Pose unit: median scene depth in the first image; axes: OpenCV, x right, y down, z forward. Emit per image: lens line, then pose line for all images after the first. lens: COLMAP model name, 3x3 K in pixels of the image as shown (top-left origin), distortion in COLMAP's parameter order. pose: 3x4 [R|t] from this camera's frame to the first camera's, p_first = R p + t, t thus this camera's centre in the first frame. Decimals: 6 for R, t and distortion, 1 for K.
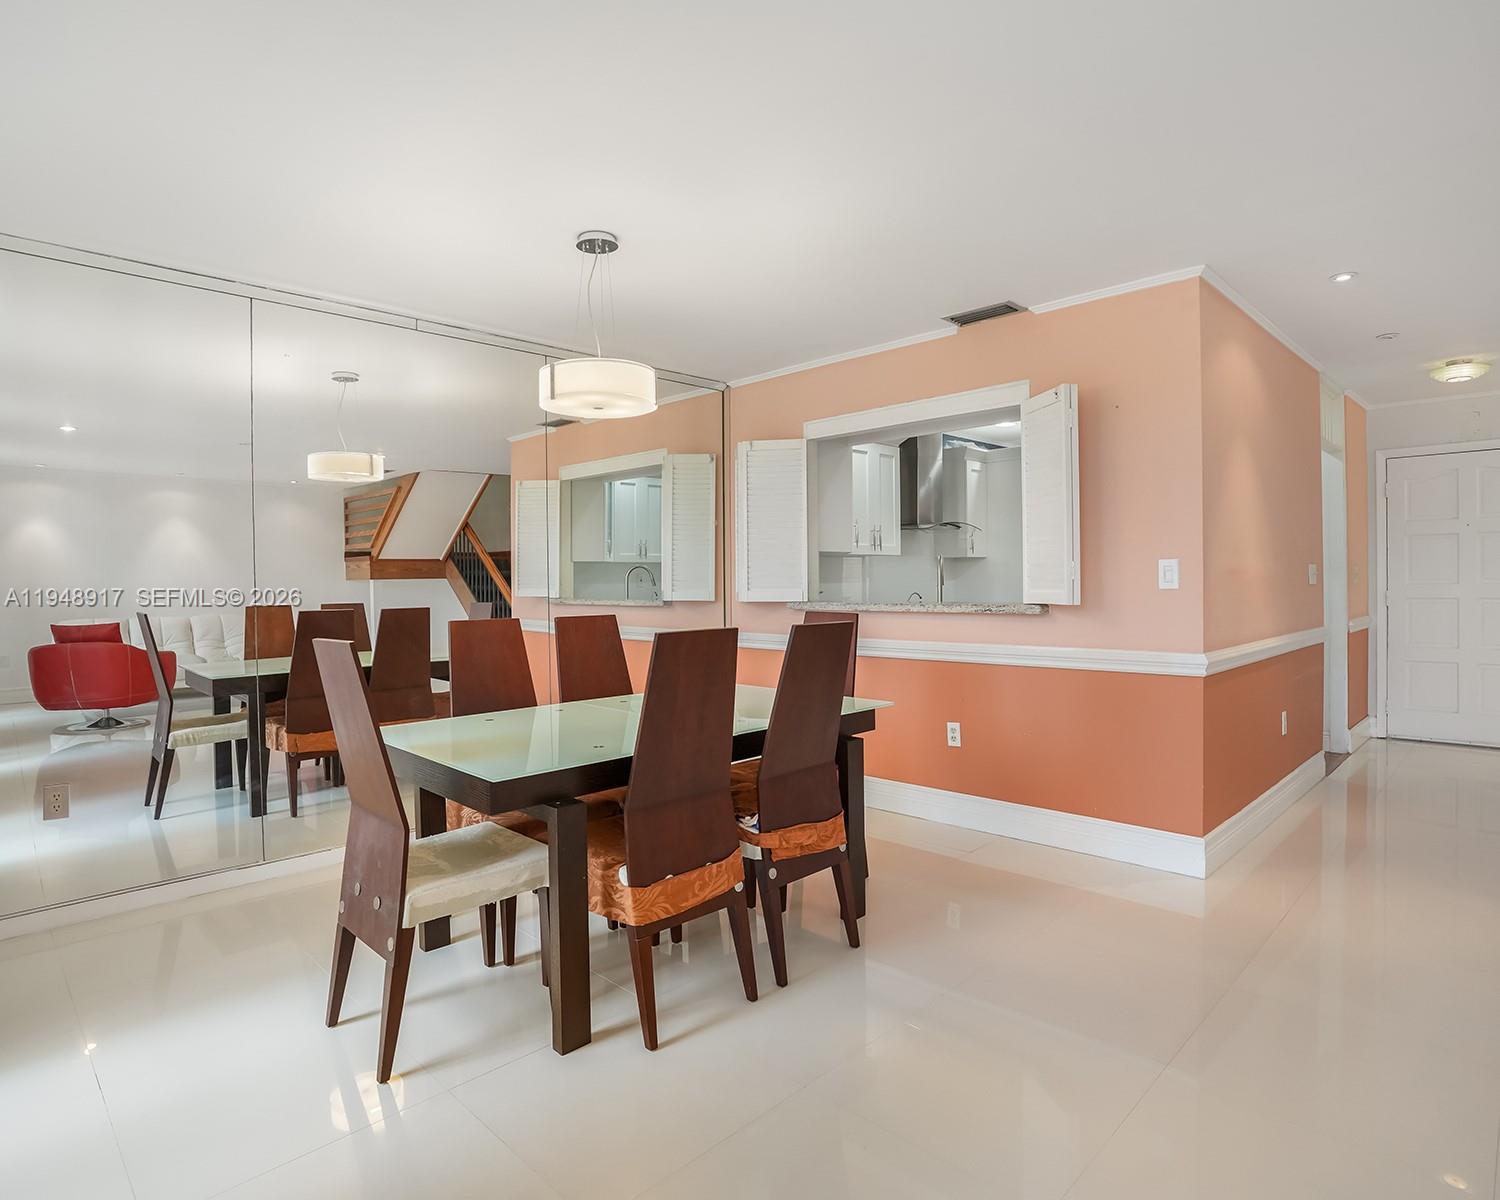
lens RADIAL K [[826.3, 0, 750.0], [0, 826.3, 600.0], [0, 0, 1]] dist [-0.002044, -0.000319]
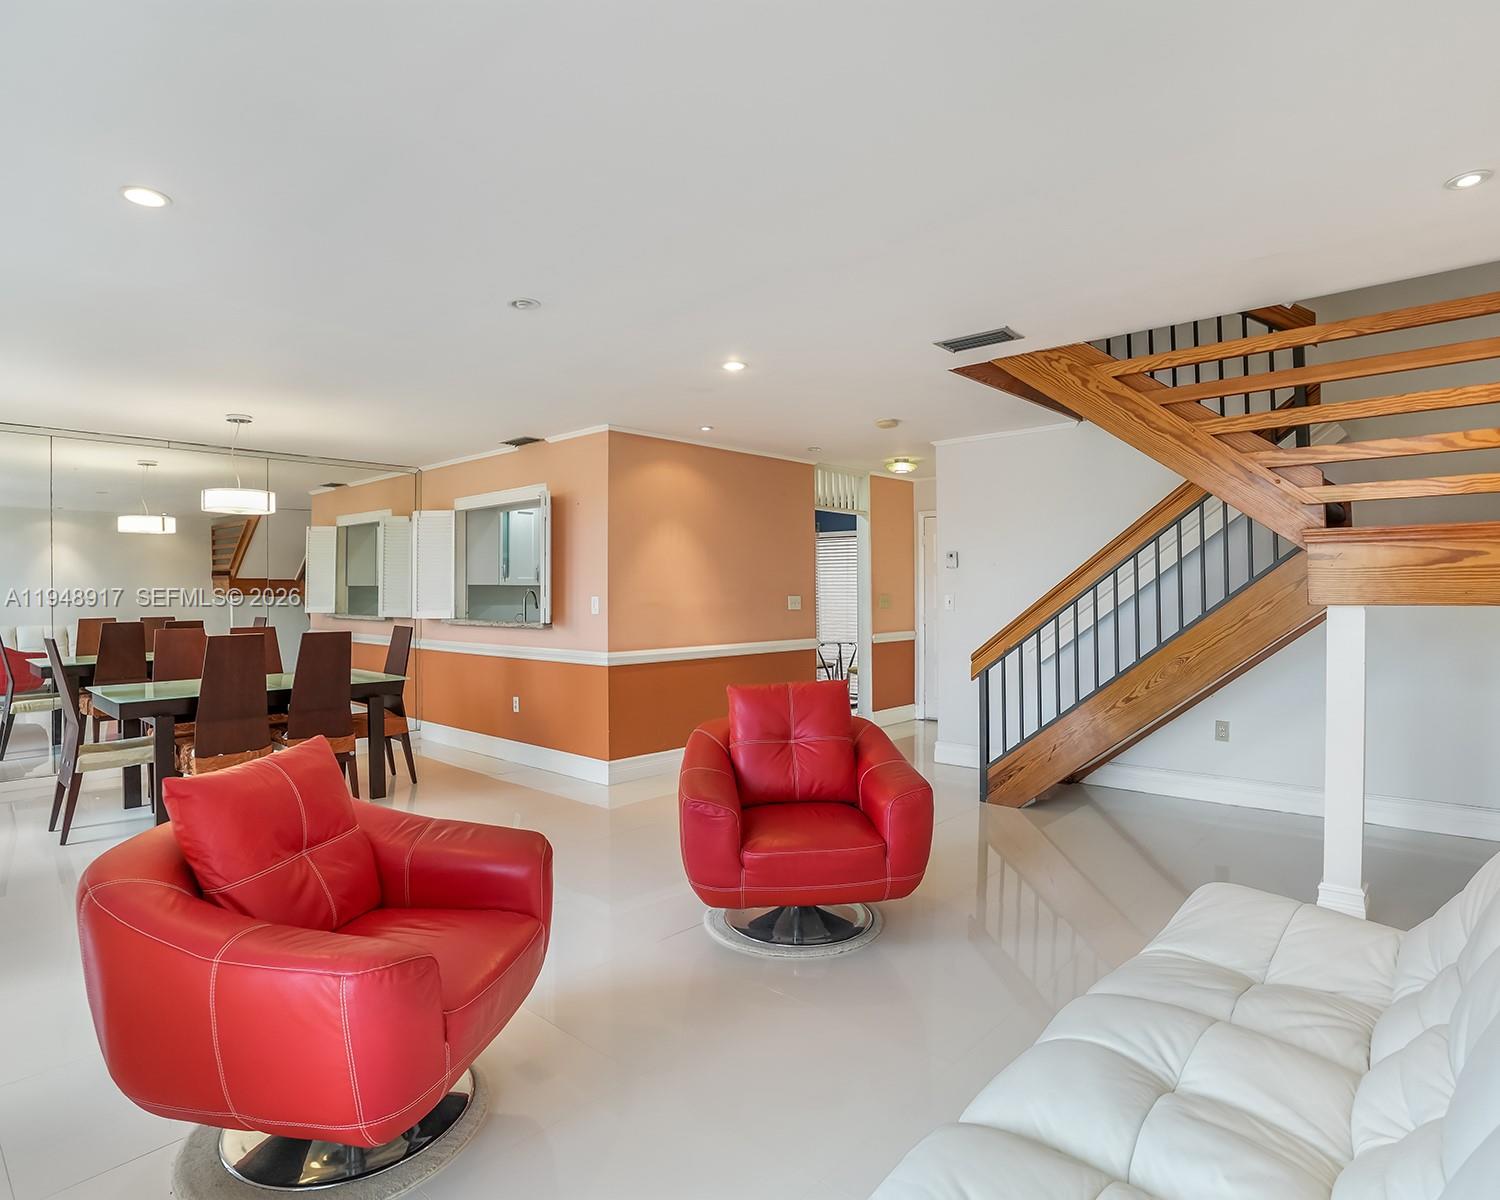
lens RADIAL K [[836.0, 0, 718.6], [0, 836.0, 582.7], [0, 0, 1]] dist [-0.004454, -0.001570]
pose [[0.999492, 0.003312, 0.031704, 0.112803], [-0.001697, 0.998705, -0.050838, 0.002525], [-0.031831, 0.050758, 0.998204, -0.116114]]
